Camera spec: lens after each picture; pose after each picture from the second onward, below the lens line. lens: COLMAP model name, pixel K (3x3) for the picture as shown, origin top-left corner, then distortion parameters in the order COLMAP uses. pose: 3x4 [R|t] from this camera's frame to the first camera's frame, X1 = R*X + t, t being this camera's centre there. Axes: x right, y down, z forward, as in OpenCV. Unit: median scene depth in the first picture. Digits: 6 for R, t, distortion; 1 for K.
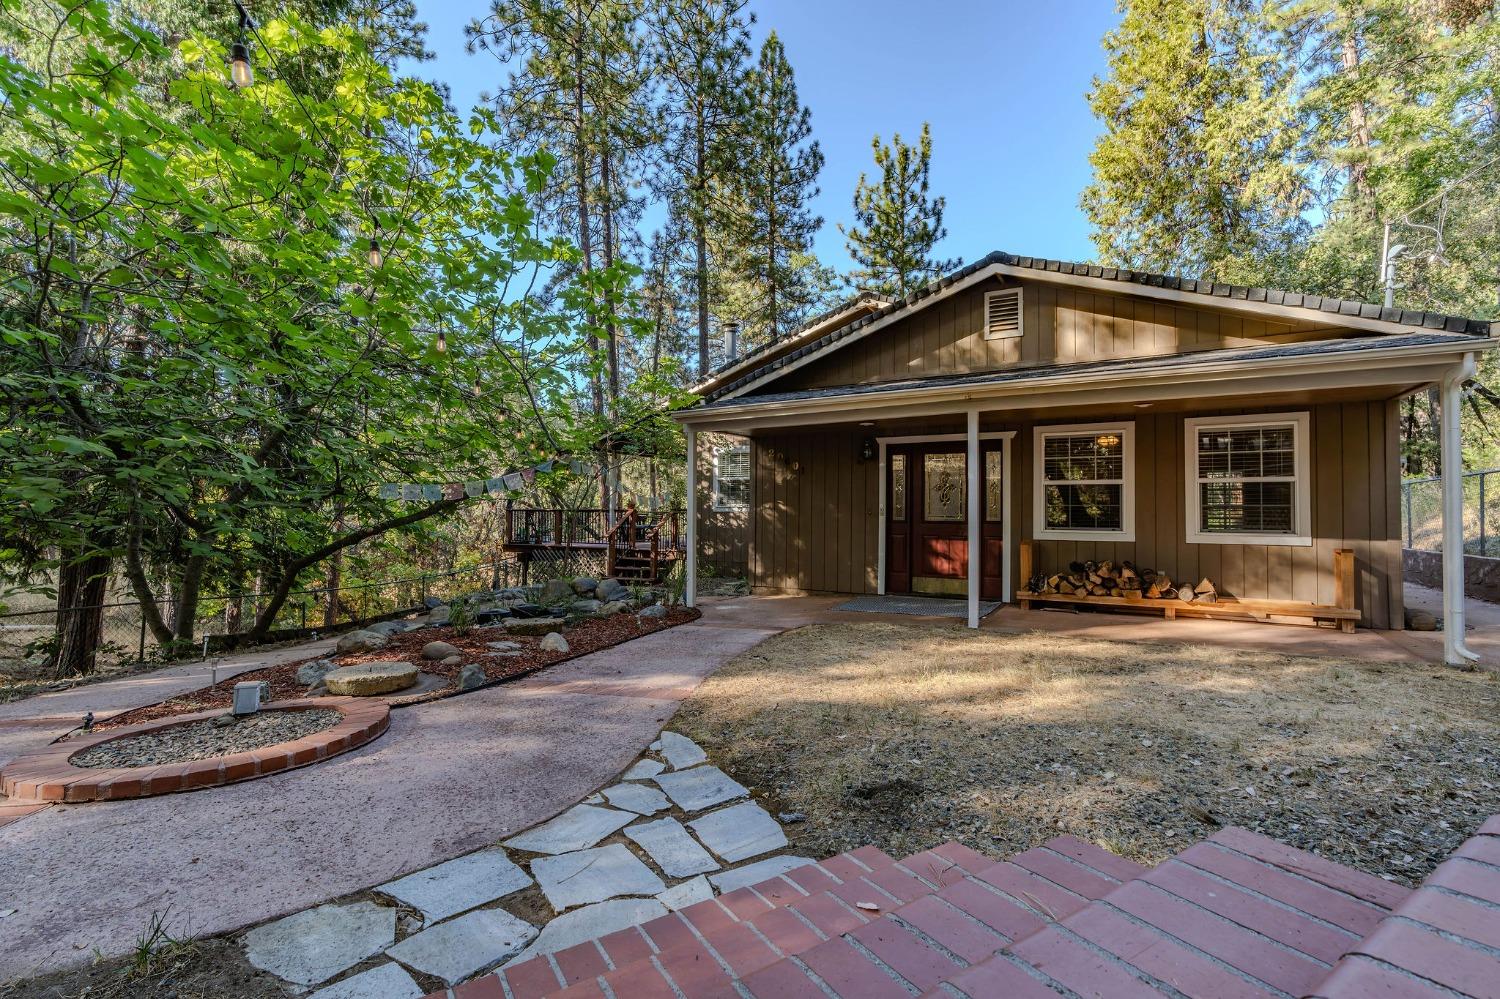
lens RADIAL K [[680.0, 0, 745.8], [0, 680.0, 501.3], [0, 0, 1]] dist [-0.006778, 0.001481]
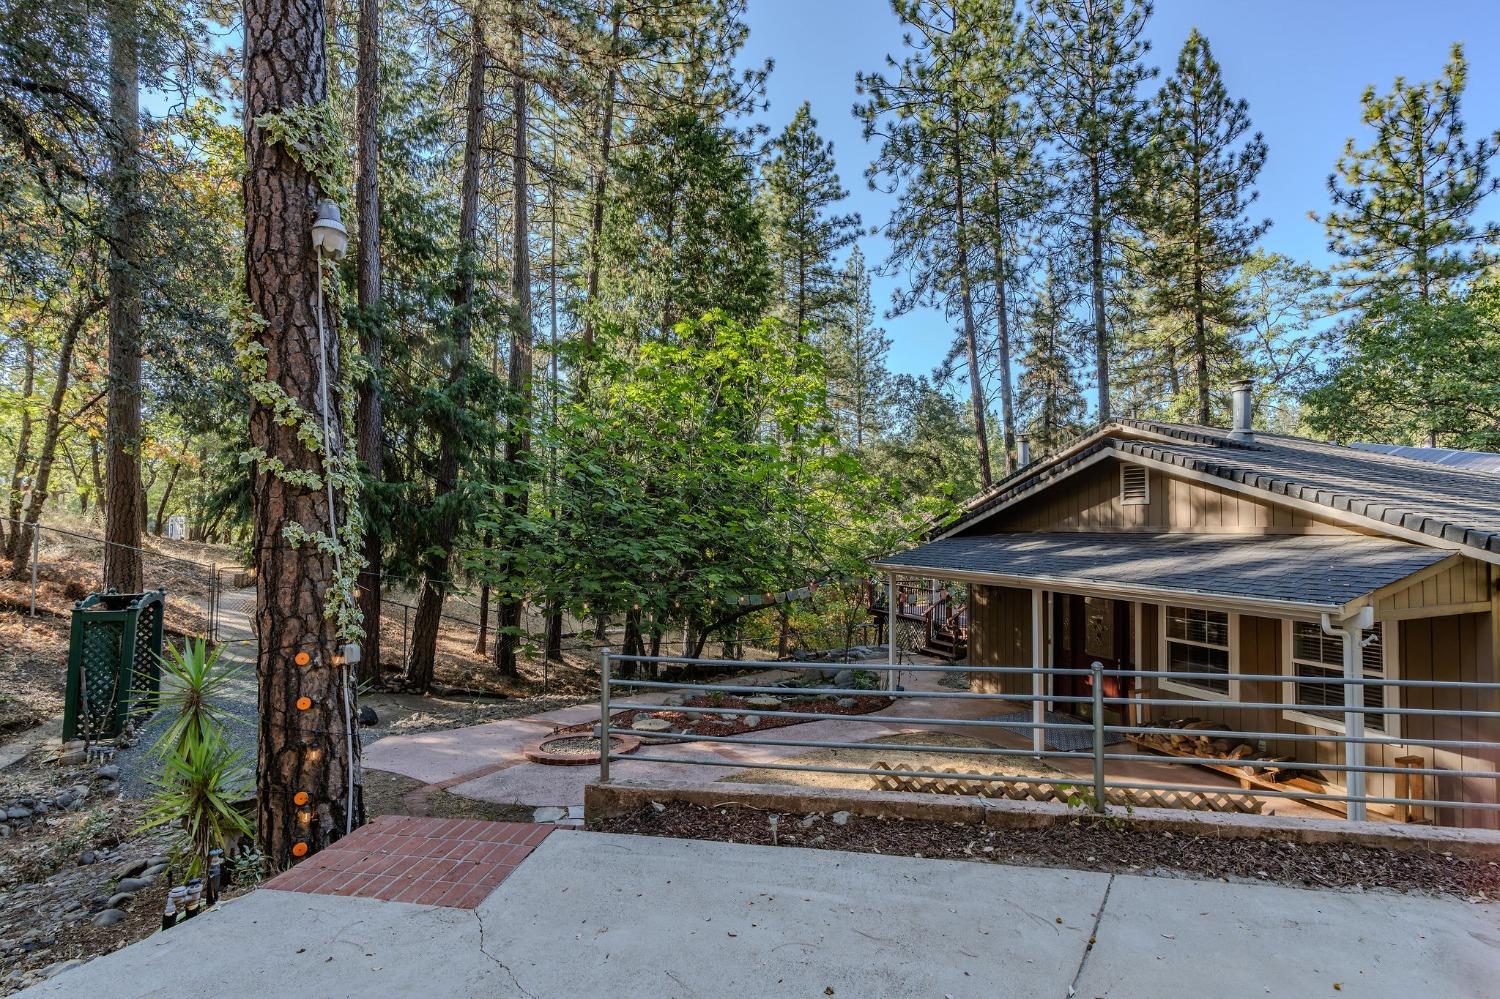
lens RADIAL K [[680.0, 0, 745.4], [0, 680.0, 503.1], [0, 0, 1]] dist [-0.006778, 0.001481]
pose [[0.782515, -0.028176, -0.621993, 0.132209], [0.008436, 0.999364, -0.034658, -0.047564], [0.622574, 0.021874, 0.782255, -0.066042]]
